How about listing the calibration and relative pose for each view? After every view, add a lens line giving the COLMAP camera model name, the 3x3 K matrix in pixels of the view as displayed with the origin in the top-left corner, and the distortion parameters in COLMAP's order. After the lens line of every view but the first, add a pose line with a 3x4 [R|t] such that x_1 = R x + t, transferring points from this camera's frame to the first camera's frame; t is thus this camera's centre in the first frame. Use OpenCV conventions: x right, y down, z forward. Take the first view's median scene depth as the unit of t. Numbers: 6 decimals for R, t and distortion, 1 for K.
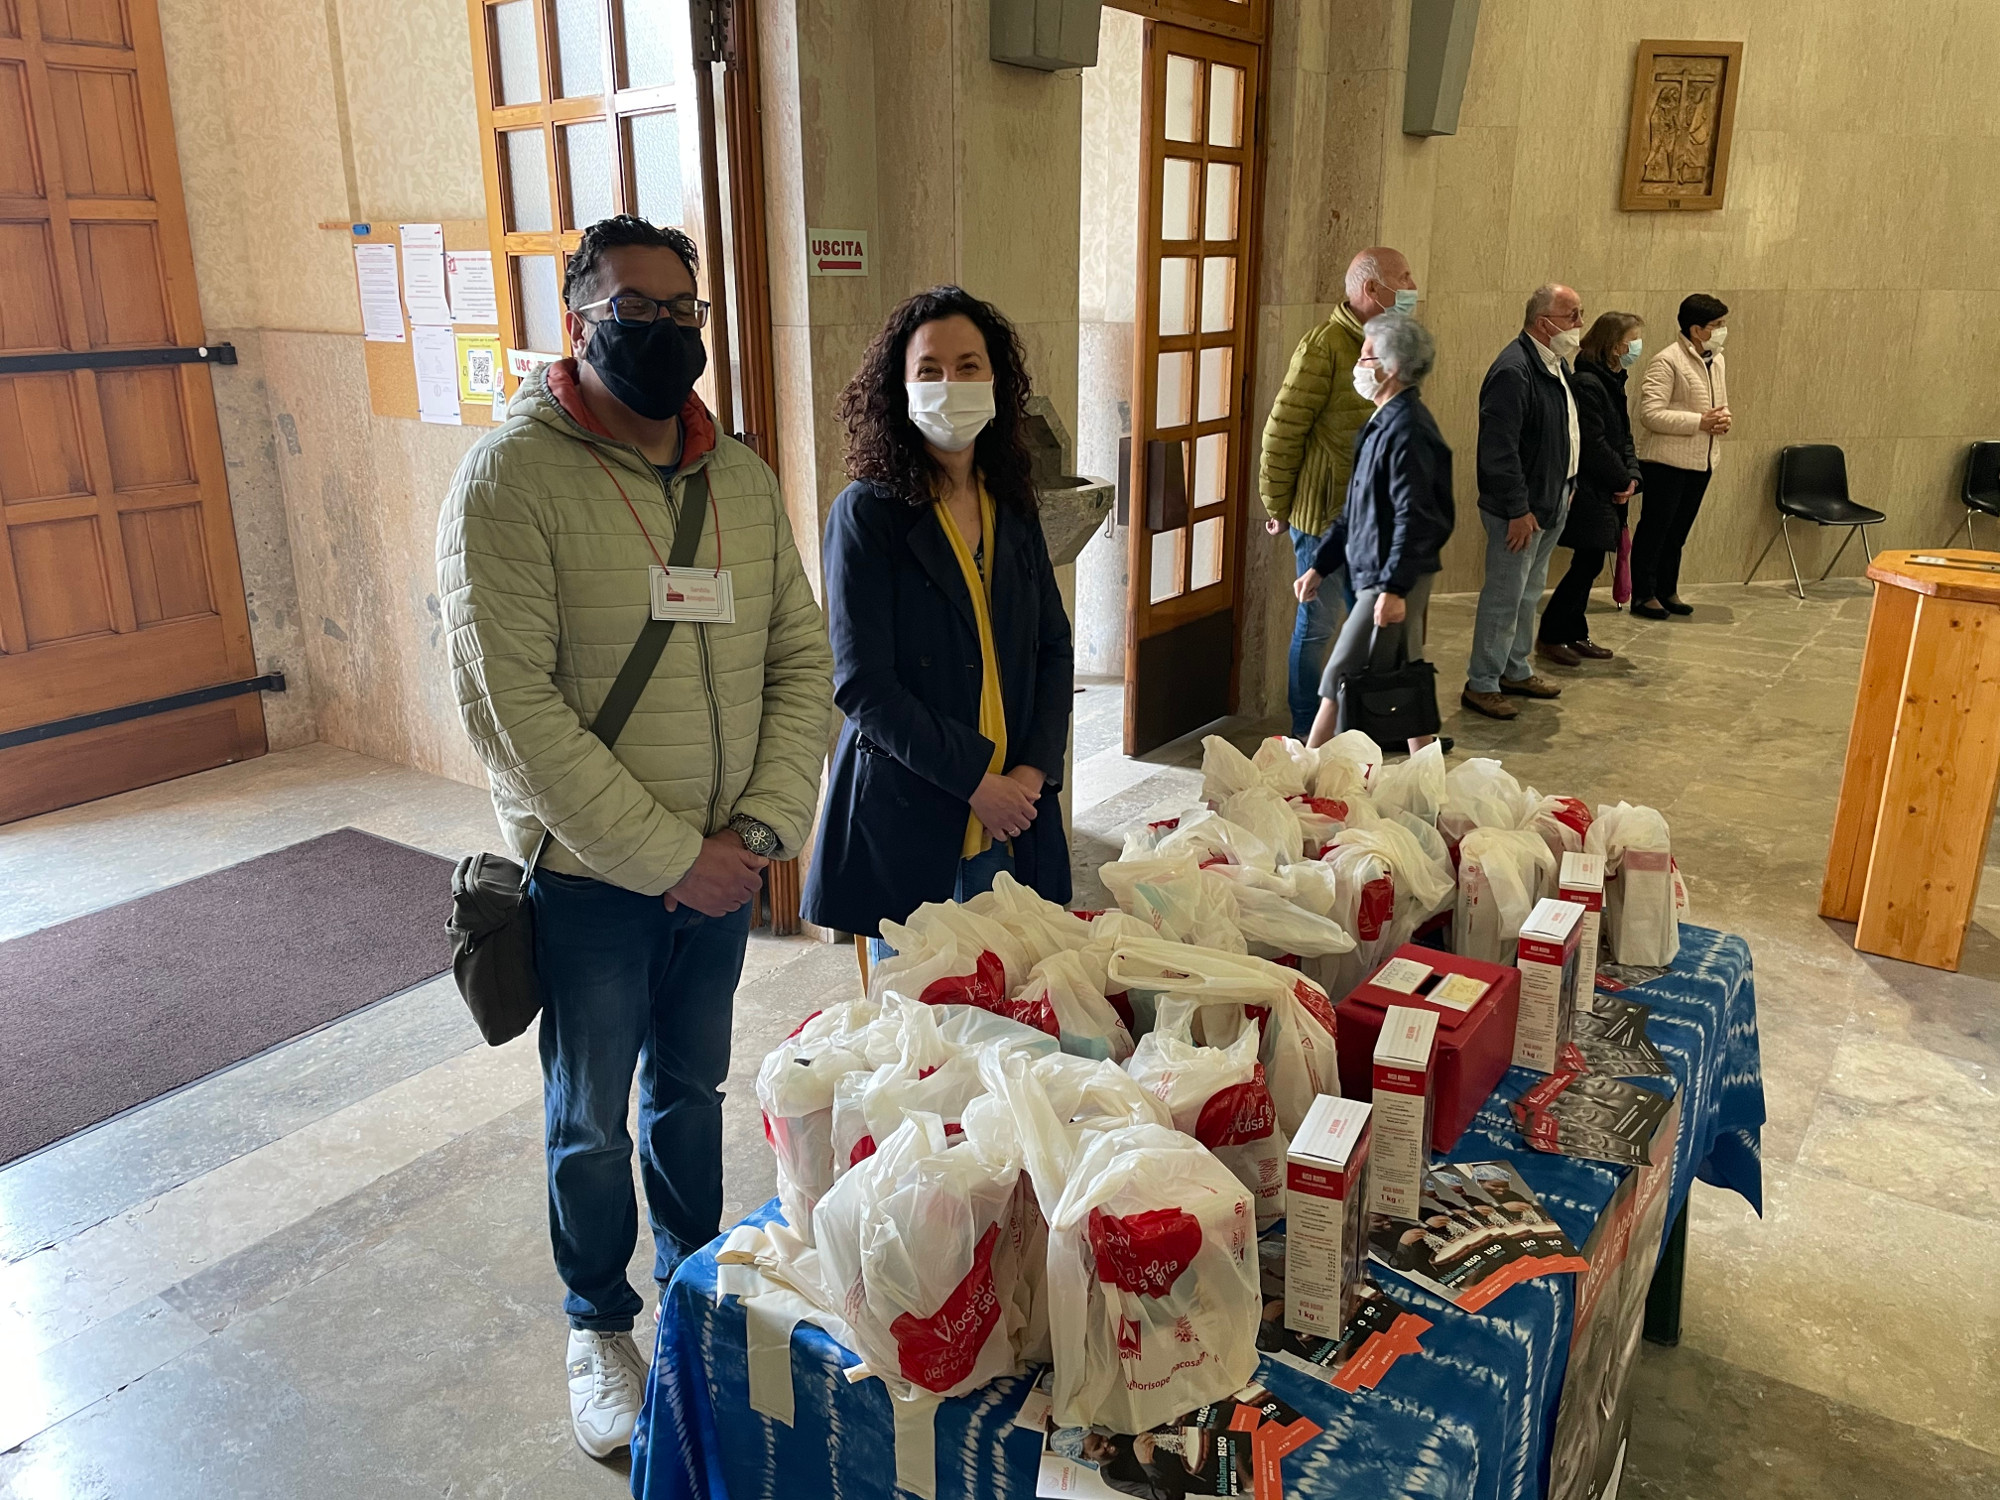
lens RADIAL K [[1564.3, 0, 985.7], [0, 1564.3, 751.1], [0, 0, 1]] dist [0.041414, -0.067431]
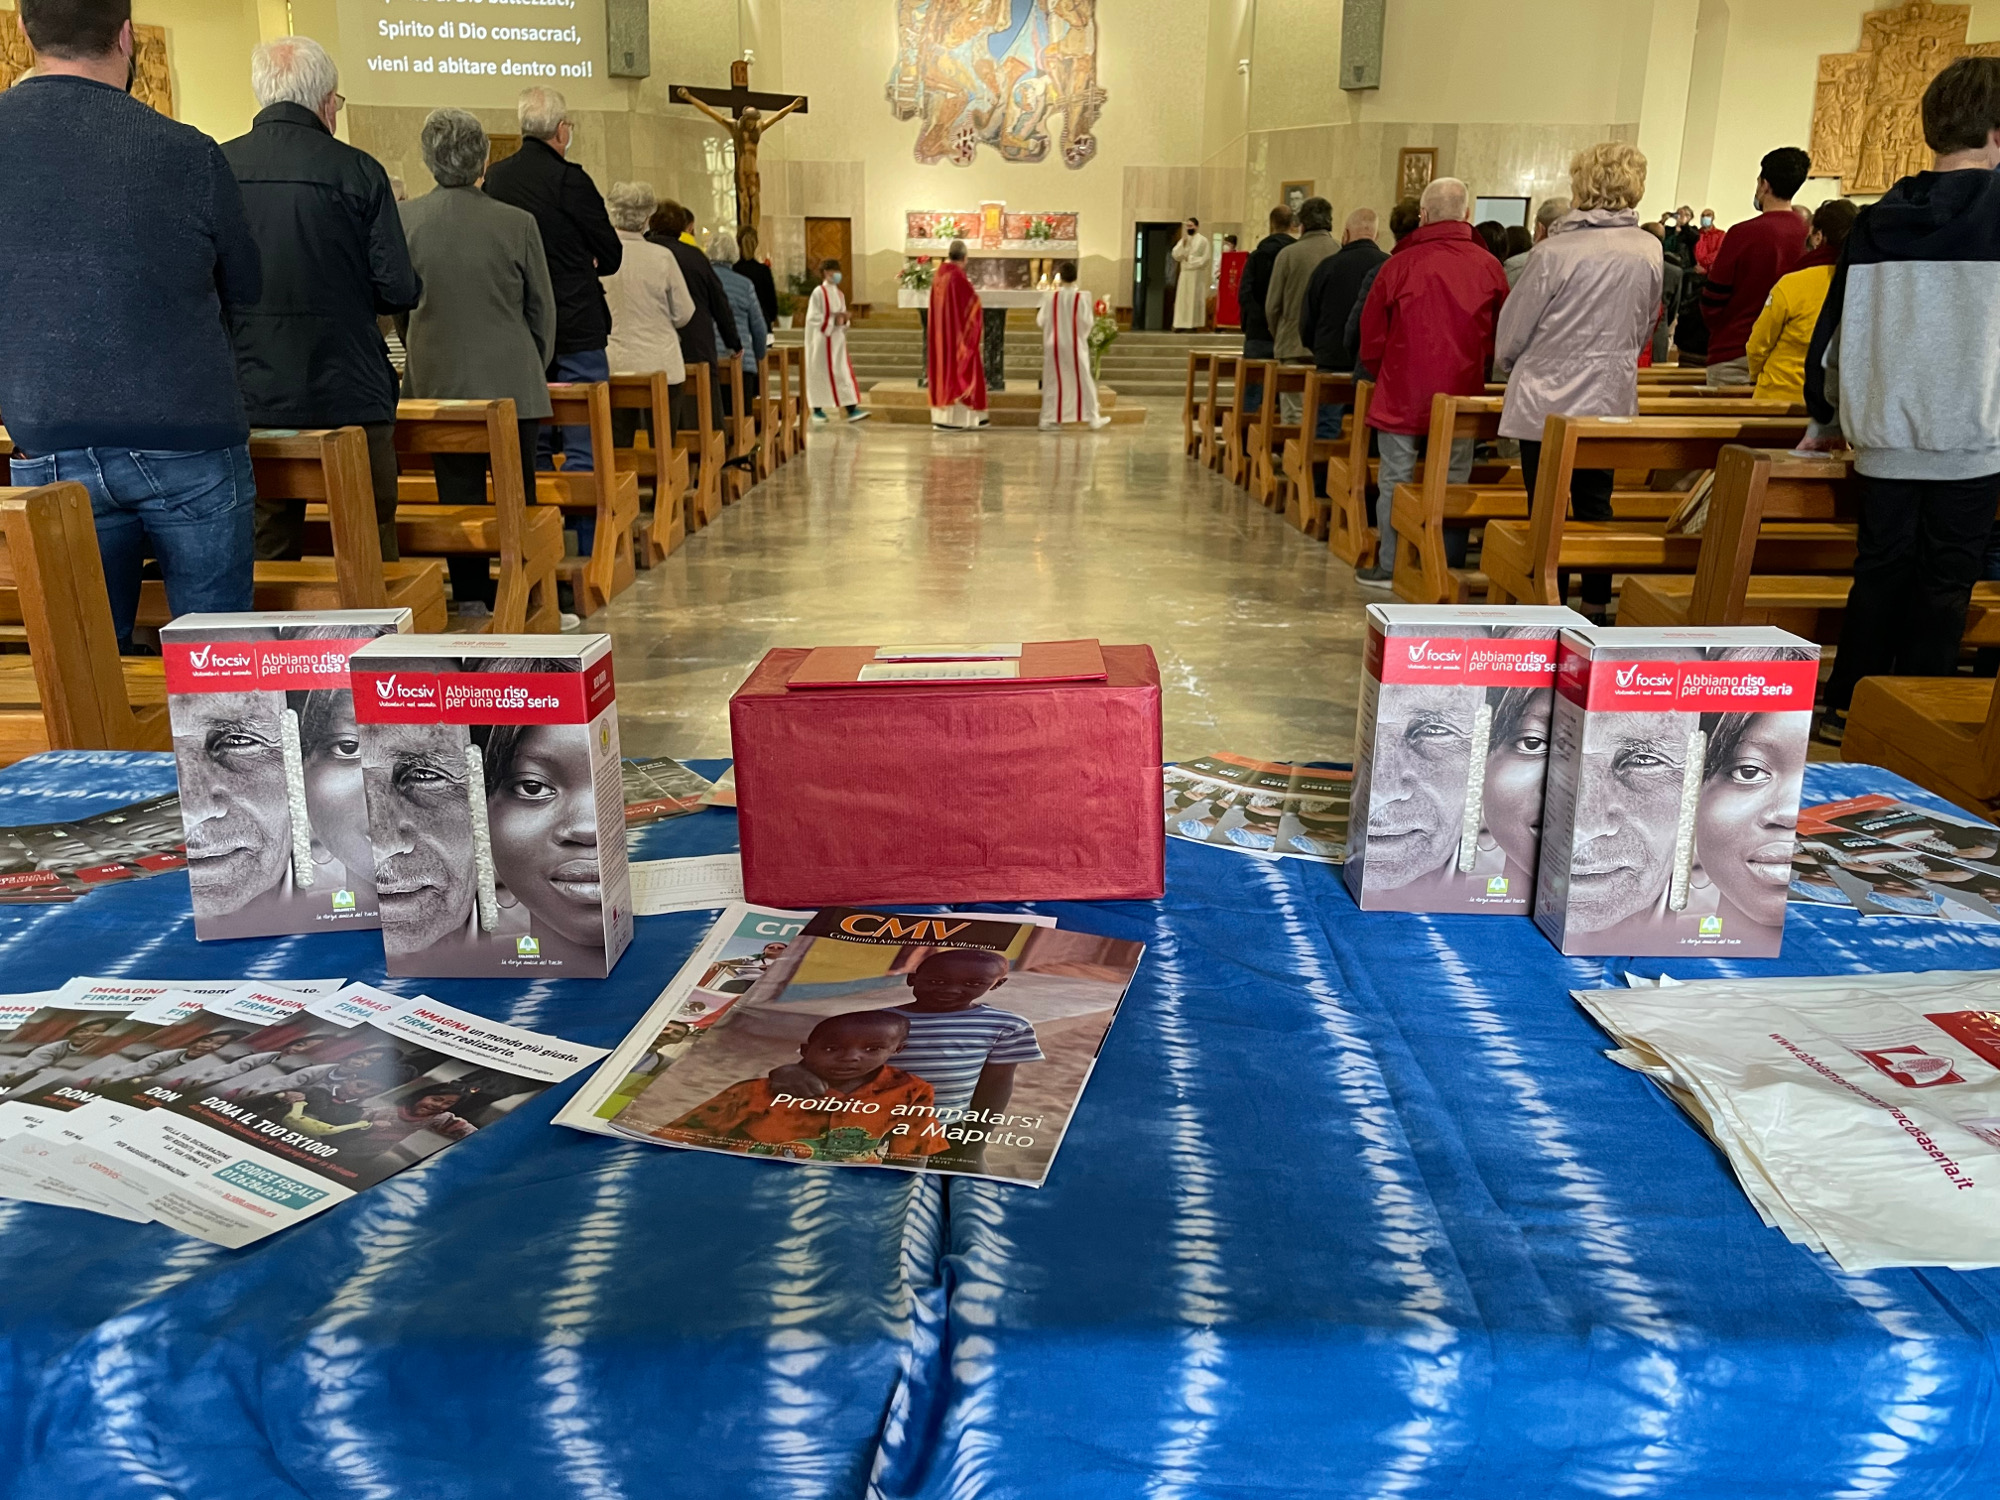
lens RADIAL K [[1564.3, 0, 984.0], [0, 1564.3, 747.7], [0, 0, 1]] dist [0.041414, -0.067431]
pose [[-0.587898, -0.227969, 0.776148, -0.083109], [0.240724, 0.866699, 0.436904, -0.028050], [-0.772287, 0.443692, -0.454653, 0.685540]]
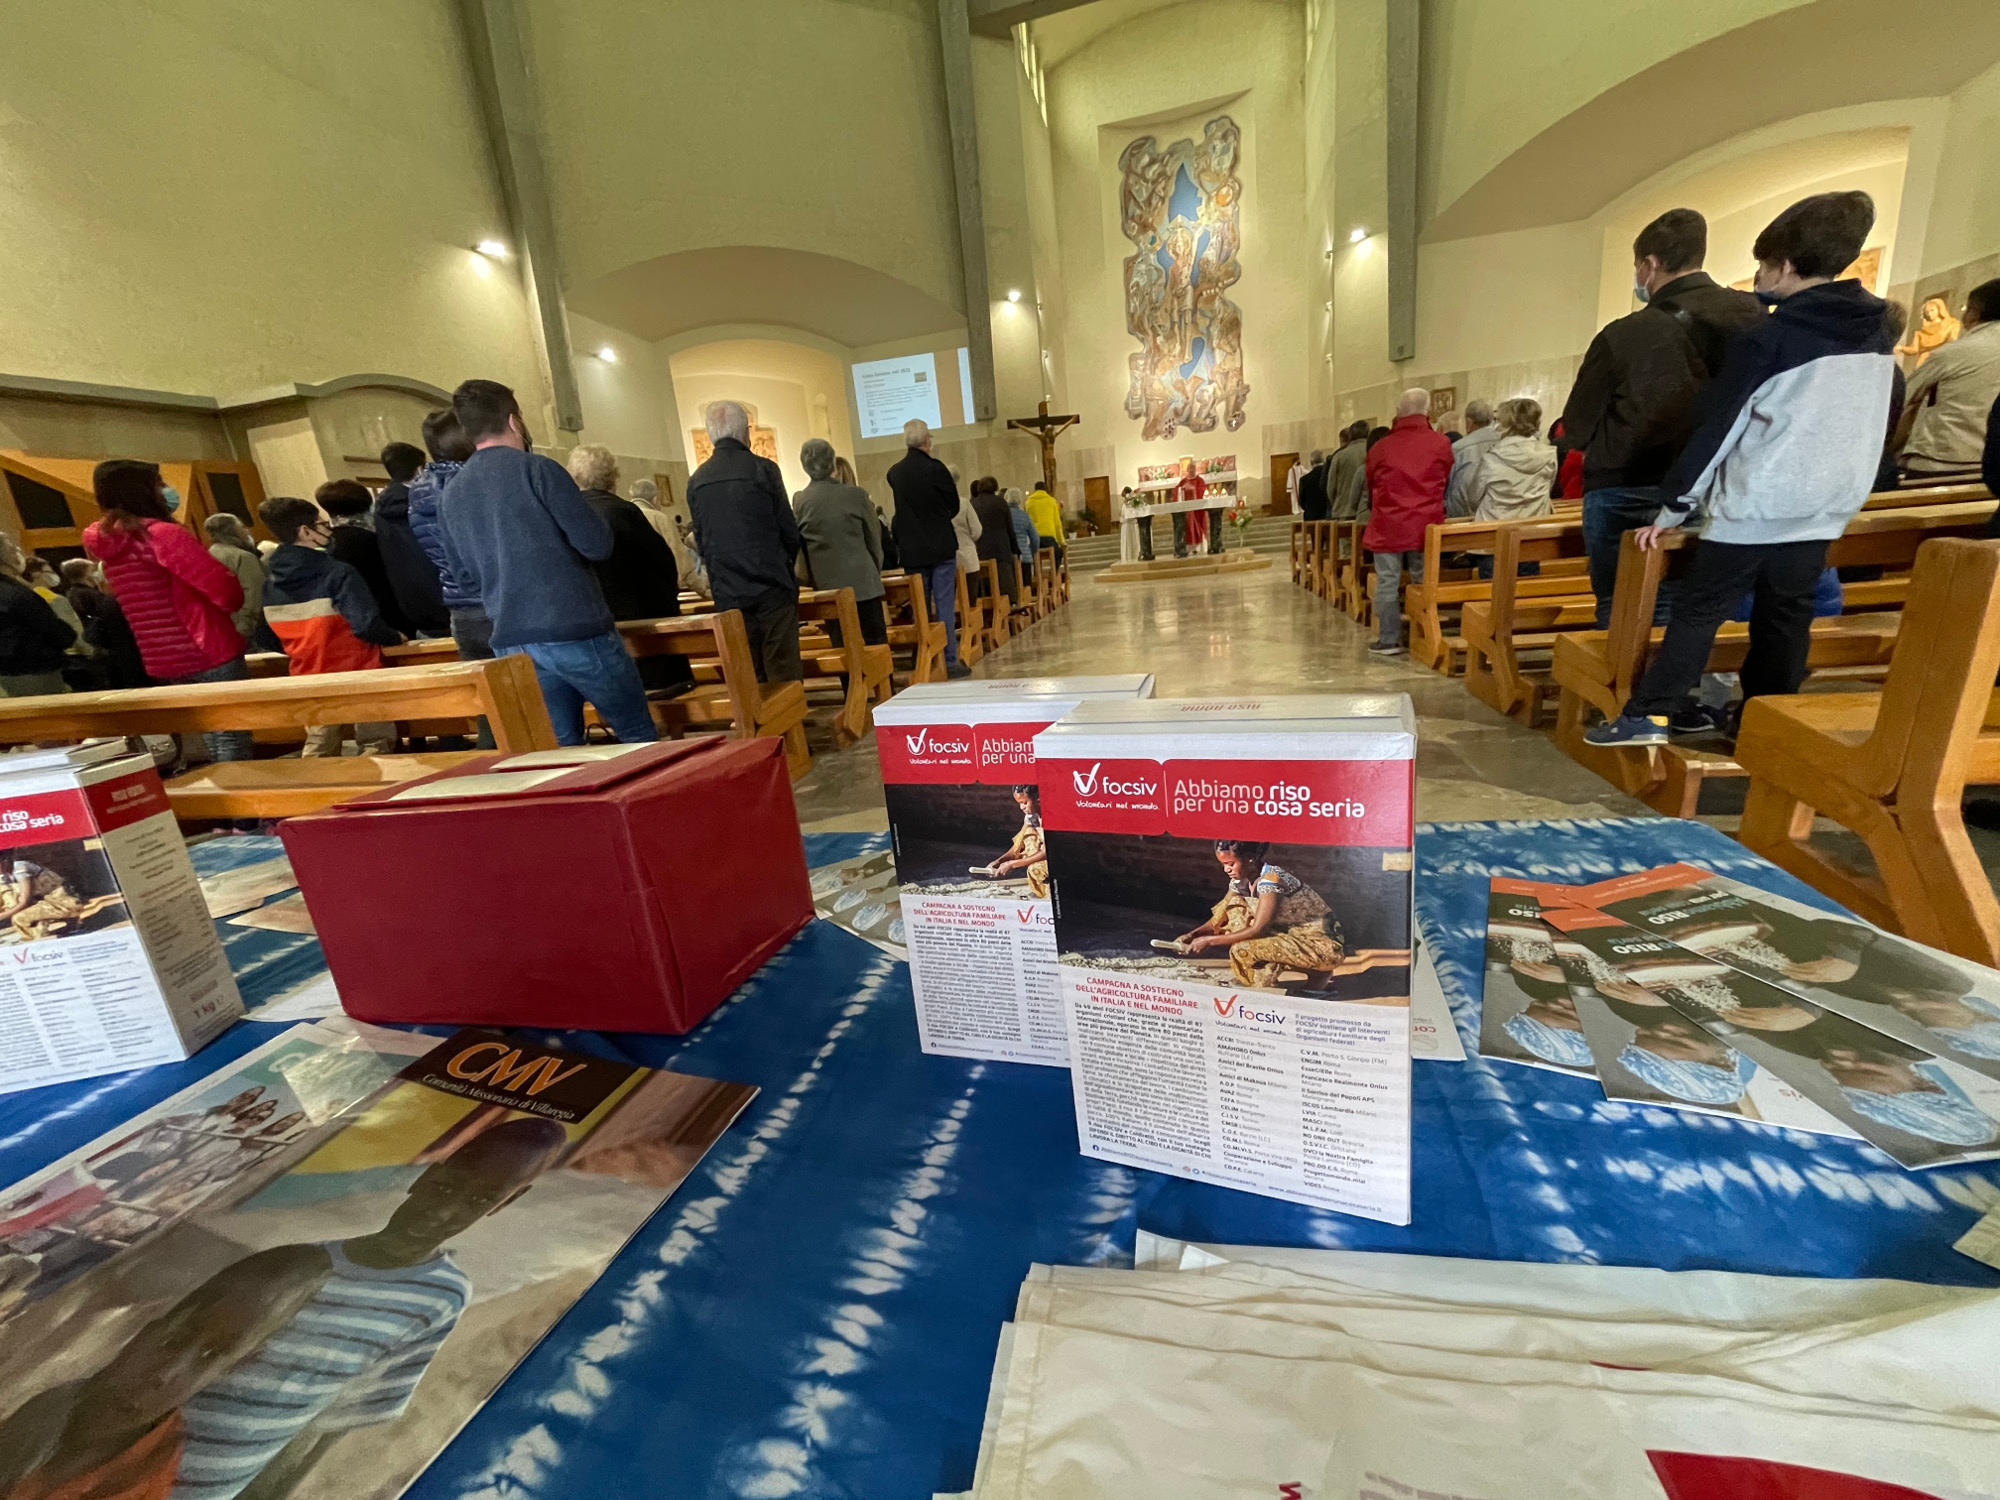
lens RADIAL K [[808.0, 0, 996.8], [0, 808.0, 751.9], [0, 0, 1]] dist [-0.006802, 0.001224]
pose [[-0.365046, -0.198378, 0.909608, -0.015510], [0.389856, 0.854671, 0.342854, 0.063244], [-0.845431, 0.479774, -0.234656, 0.510271]]
